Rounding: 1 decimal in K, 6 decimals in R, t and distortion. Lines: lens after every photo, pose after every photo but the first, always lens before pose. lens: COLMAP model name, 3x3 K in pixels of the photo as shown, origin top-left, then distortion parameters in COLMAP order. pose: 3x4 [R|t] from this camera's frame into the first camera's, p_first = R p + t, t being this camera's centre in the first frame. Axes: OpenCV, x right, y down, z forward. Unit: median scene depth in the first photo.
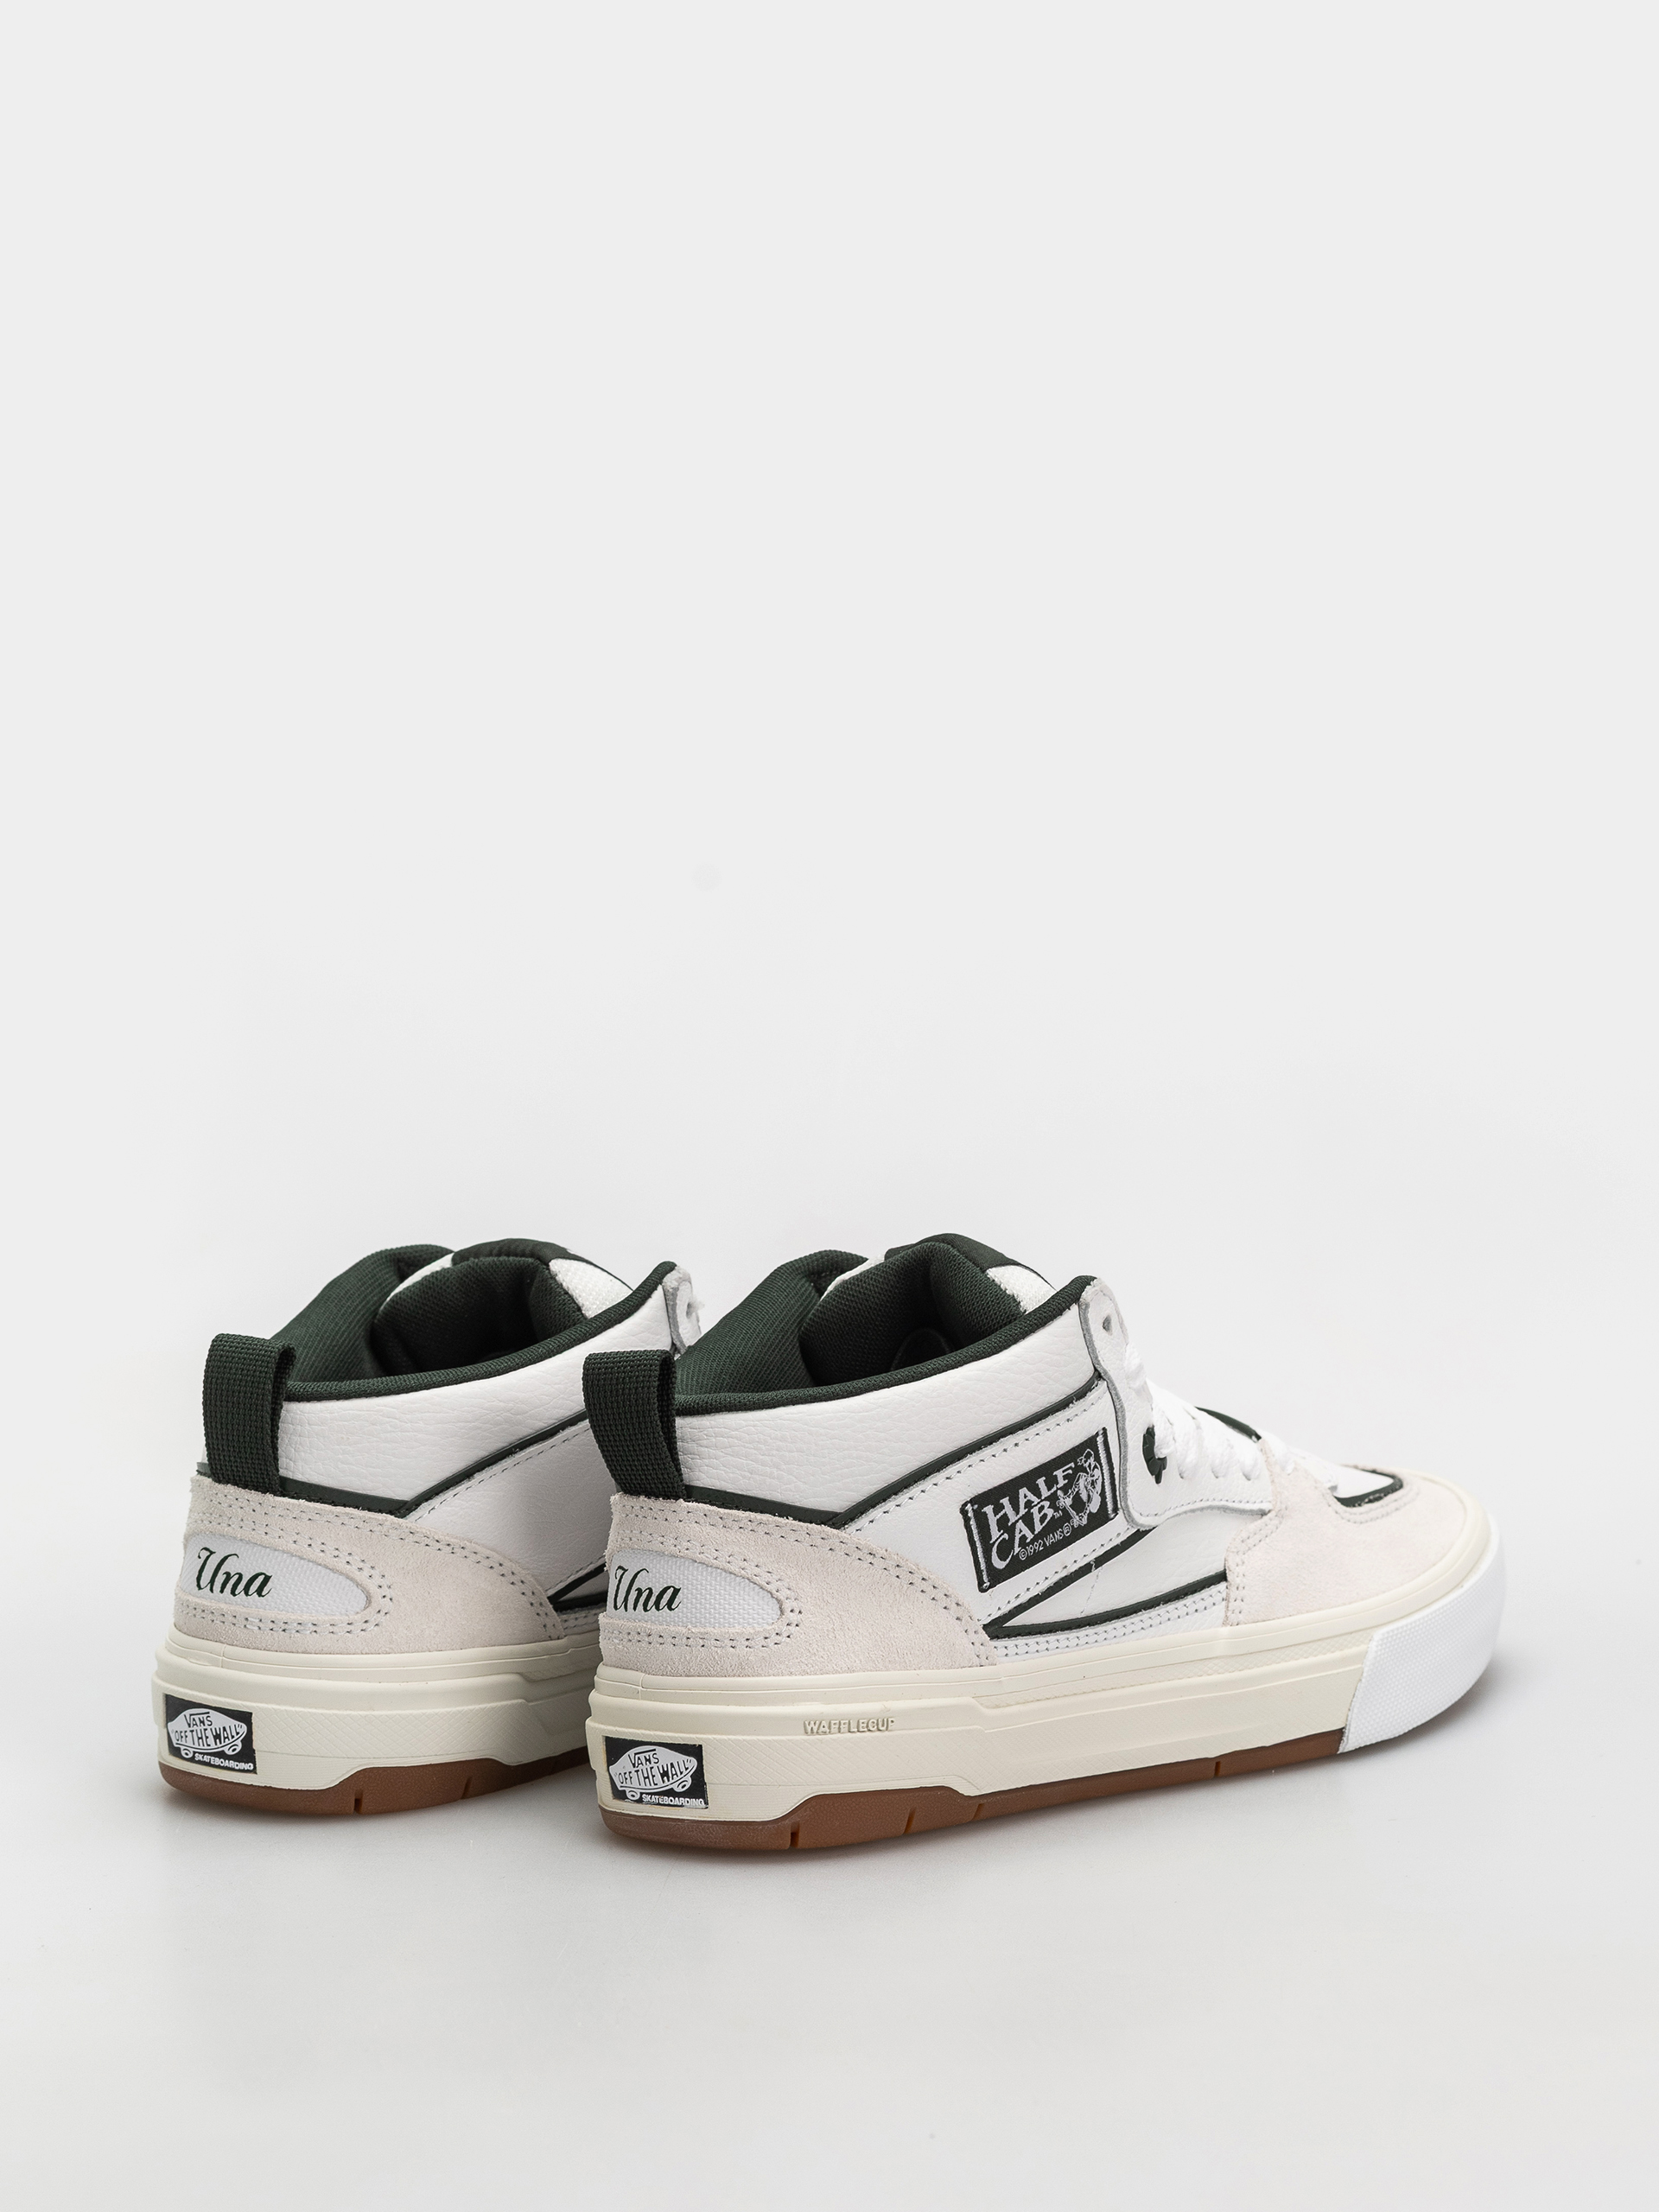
lens RADIAL K [[7658.3, 0, 829.5], [0, 7658.3, 1106.0], [0, 0, 1]] dist [0.150164, 2.652541]
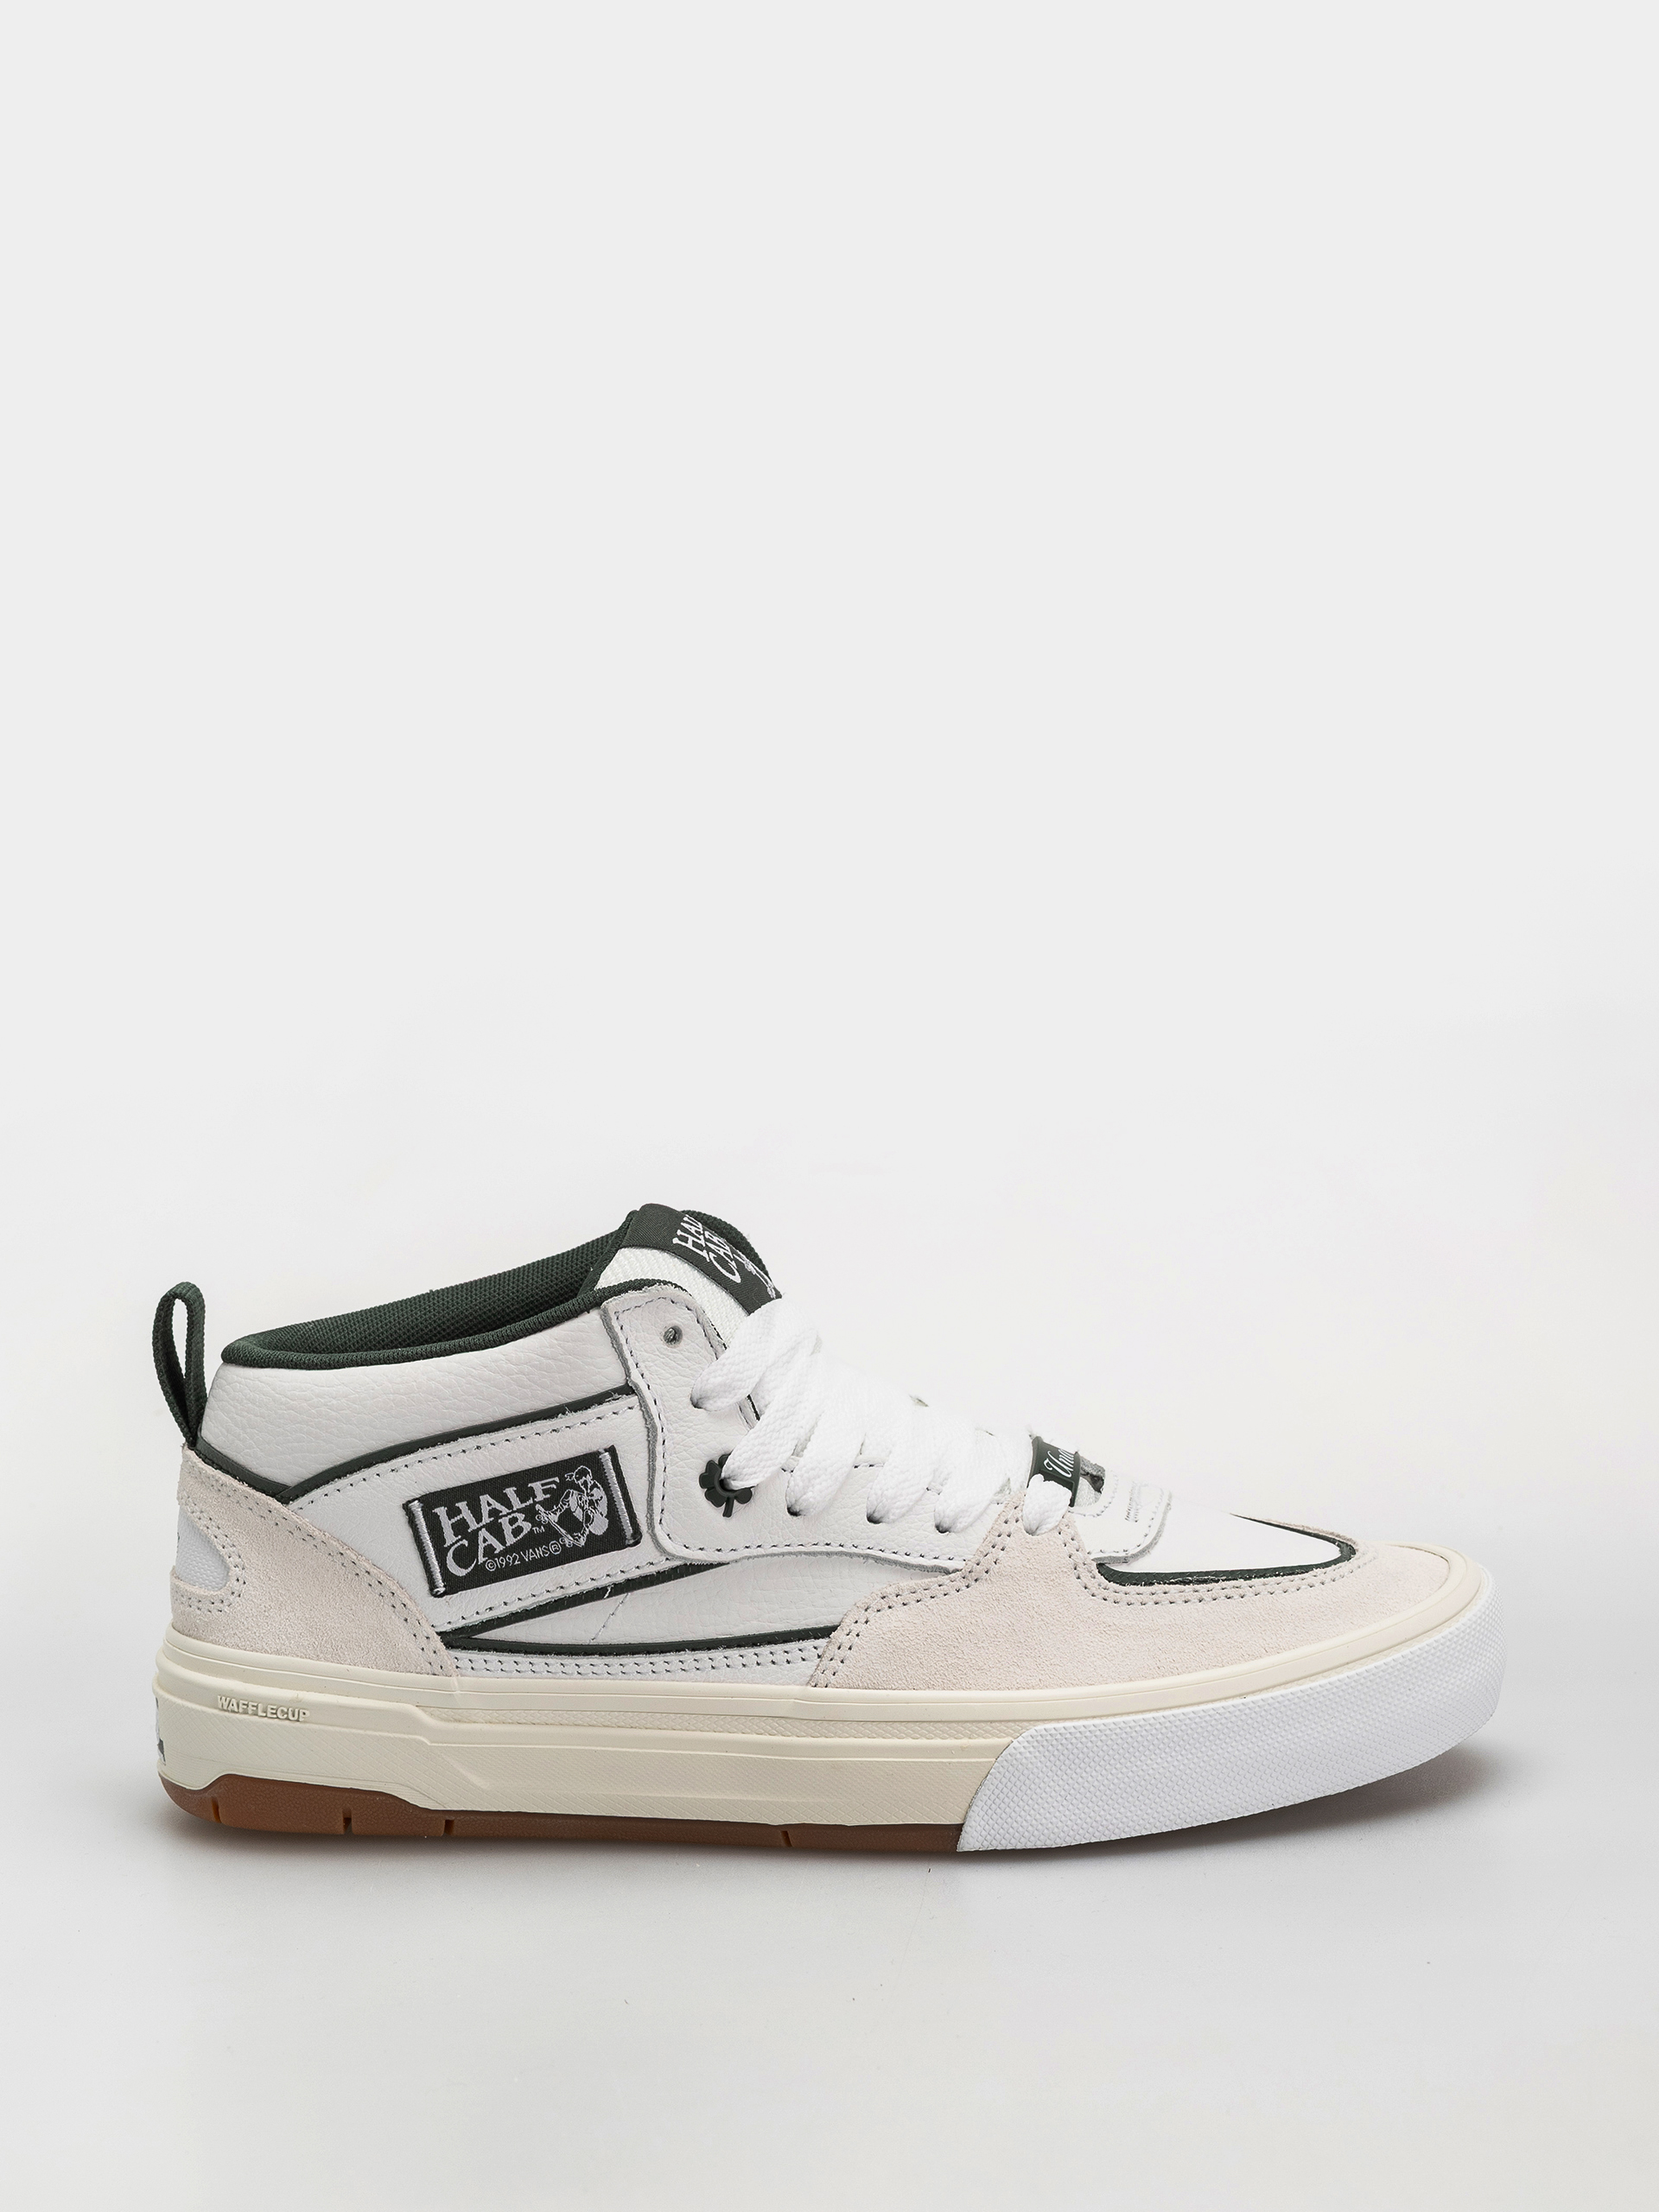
lens RADIAL K [[7658.3, 0, 829.5], [0, 7658.3, 1106.0], [0, 0, 1]] dist [0.150164, 2.652541]
pose [[0.653866, 0.130248, -0.745316, 0.742017], [-0.079603, 0.991447, 0.103425, -0.096779], [0.752412, -0.008297, 0.658641, 0.420181]]
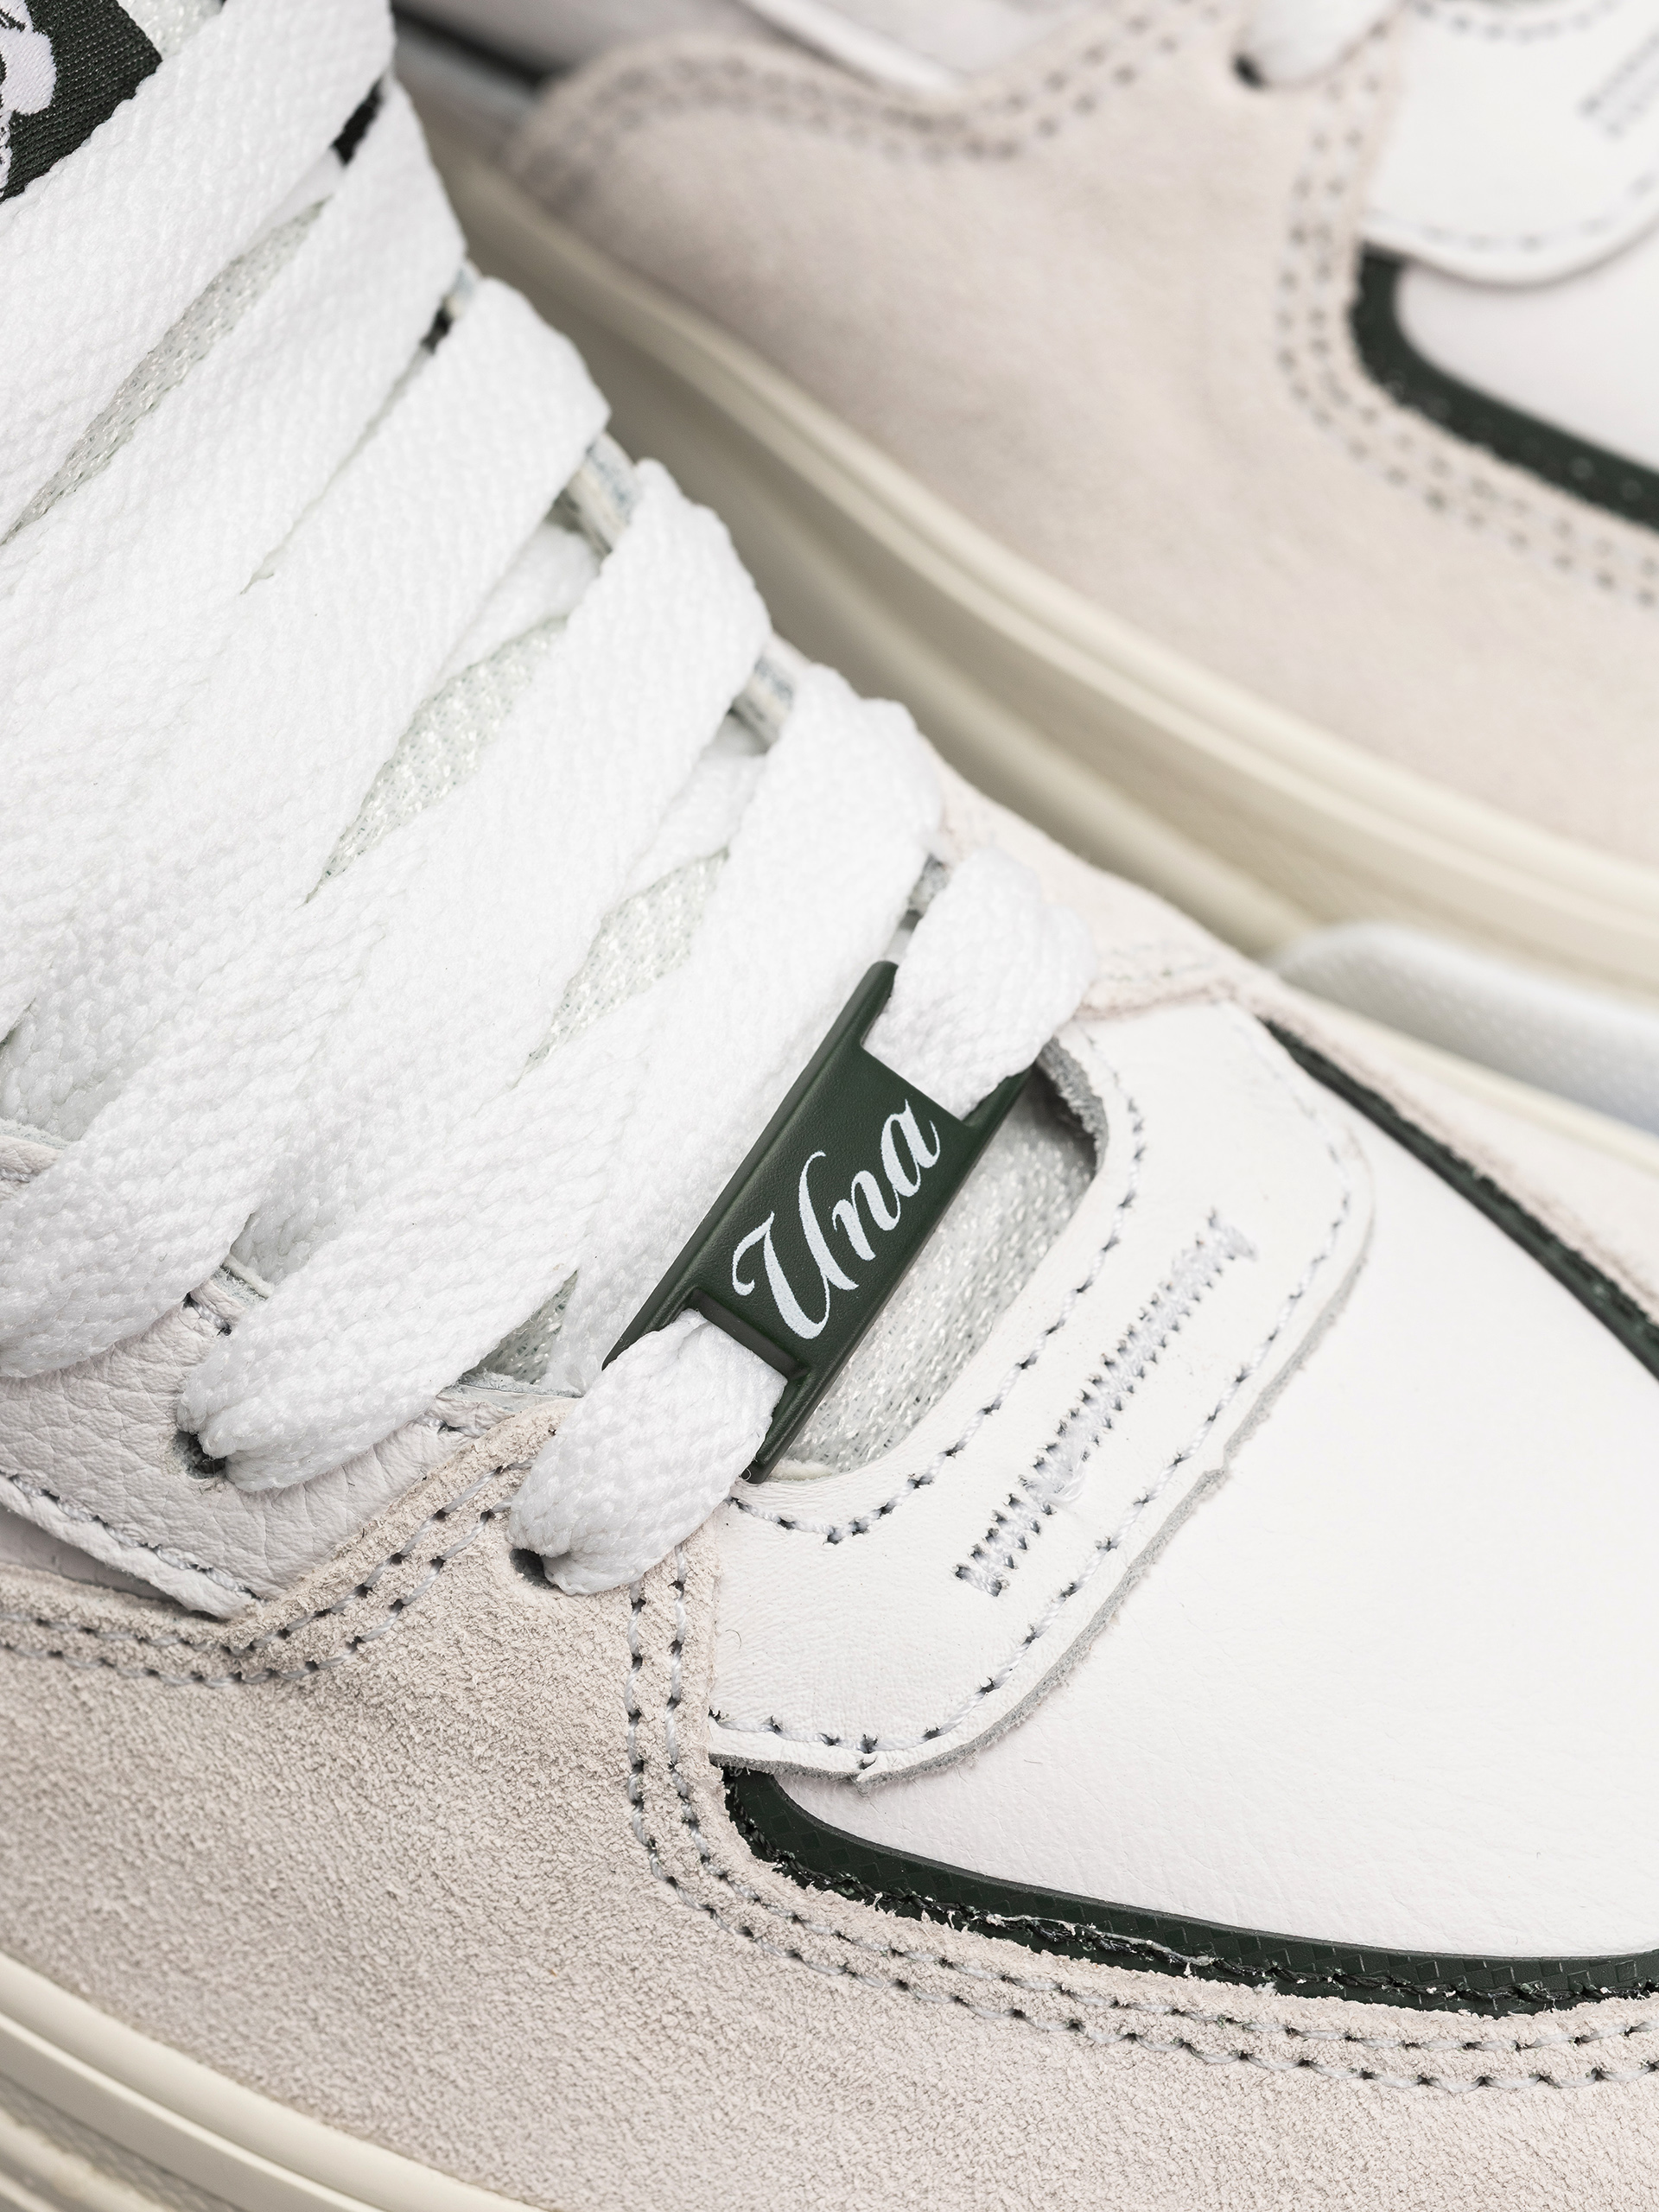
lens RADIAL K [[7658.3, 0, 829.5], [0, 7658.3, 1106.0], [0, 0, 1]] dist [0.150164, 2.652541]
pose [[0.228716, 0.802973, -0.550385, 0.186526], [-0.144889, 0.587152, 0.796404, -0.152387], [0.962651, -0.102405, 0.250633, 1.008842]]
